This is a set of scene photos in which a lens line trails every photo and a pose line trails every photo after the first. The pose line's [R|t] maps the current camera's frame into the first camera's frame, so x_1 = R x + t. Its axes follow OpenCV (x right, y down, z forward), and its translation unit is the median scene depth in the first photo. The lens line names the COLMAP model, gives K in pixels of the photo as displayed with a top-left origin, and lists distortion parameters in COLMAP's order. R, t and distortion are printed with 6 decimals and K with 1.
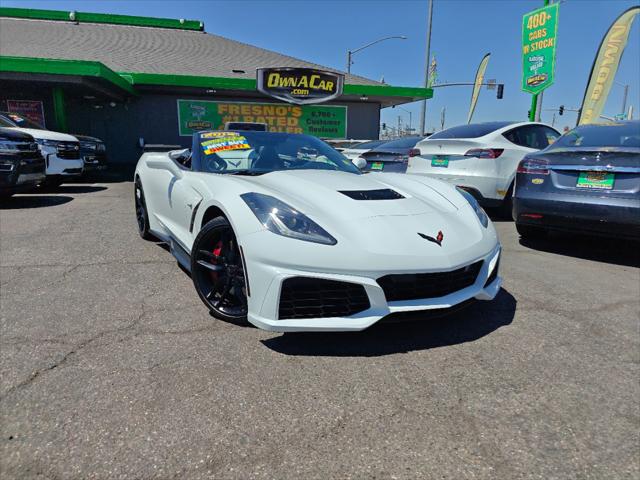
lens RADIAL K [[429.0, 0, 322.4], [0, 429.0, 242.7], [0, 0, 1]] dist [0.037602, -0.037526]
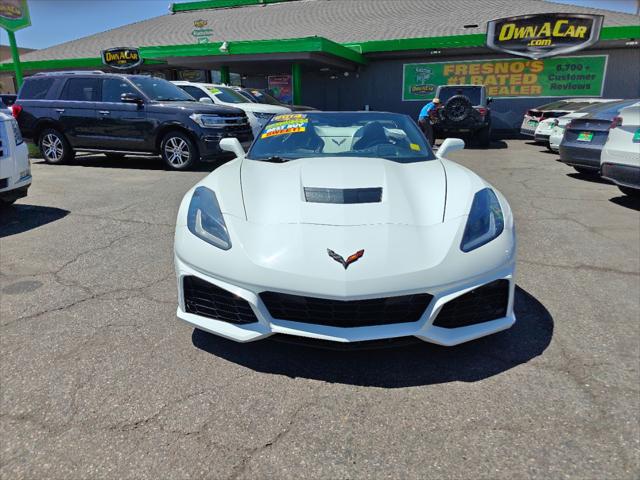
lens RADIAL K [[429.0, 0, 321.4], [0, 429.0, 242.2], [0, 0, 1]] dist [0.037602, -0.037526]
pose [[0.846254, 0.135251, -0.515327, 0.136605], [-0.091477, 0.989763, 0.109549, -0.026422], [0.524868, -0.045565, 0.849963, 0.053759]]
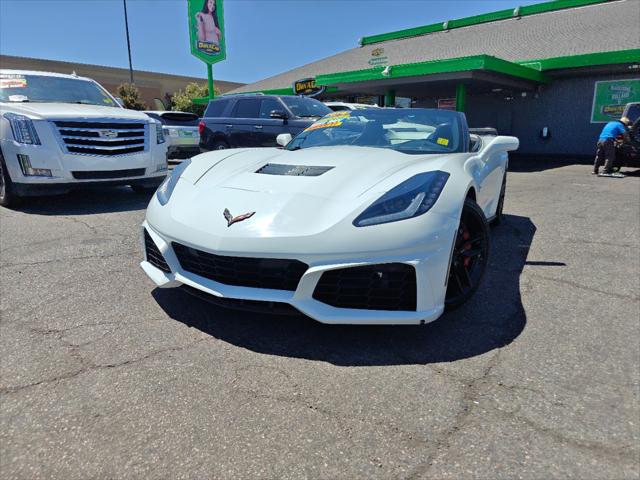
lens RADIAL K [[429.0, 0, 325.4], [0, 429.0, 242.1], [0, 0, 1]] dist [0.037602, -0.037526]
pose [[0.561659, 0.181465, -0.807223, 0.225021], [-0.170387, 0.980107, 0.101776, -0.016425], [0.809634, 0.080377, 0.581405, 0.133890]]
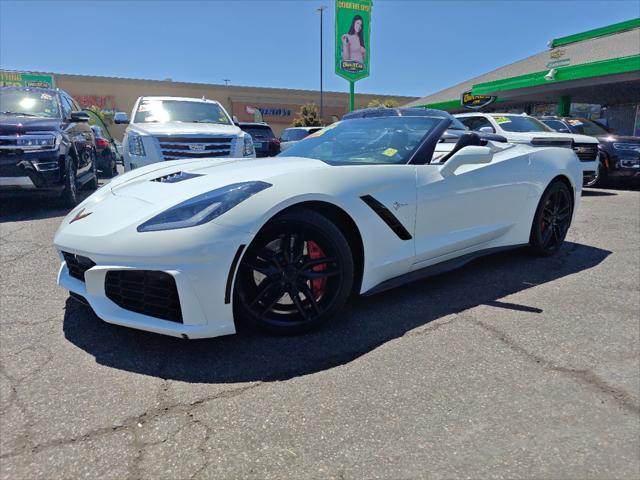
lens RADIAL K [[429.0, 0, 321.8], [0, 429.0, 239.5], [0, 0, 1]] dist [0.037602, -0.037526]
pose [[0.162380, 0.183364, -0.969541, 0.275585], [-0.209847, 0.966522, 0.147648, -0.045539], [0.964156, 0.179481, 0.195423, 0.281044]]
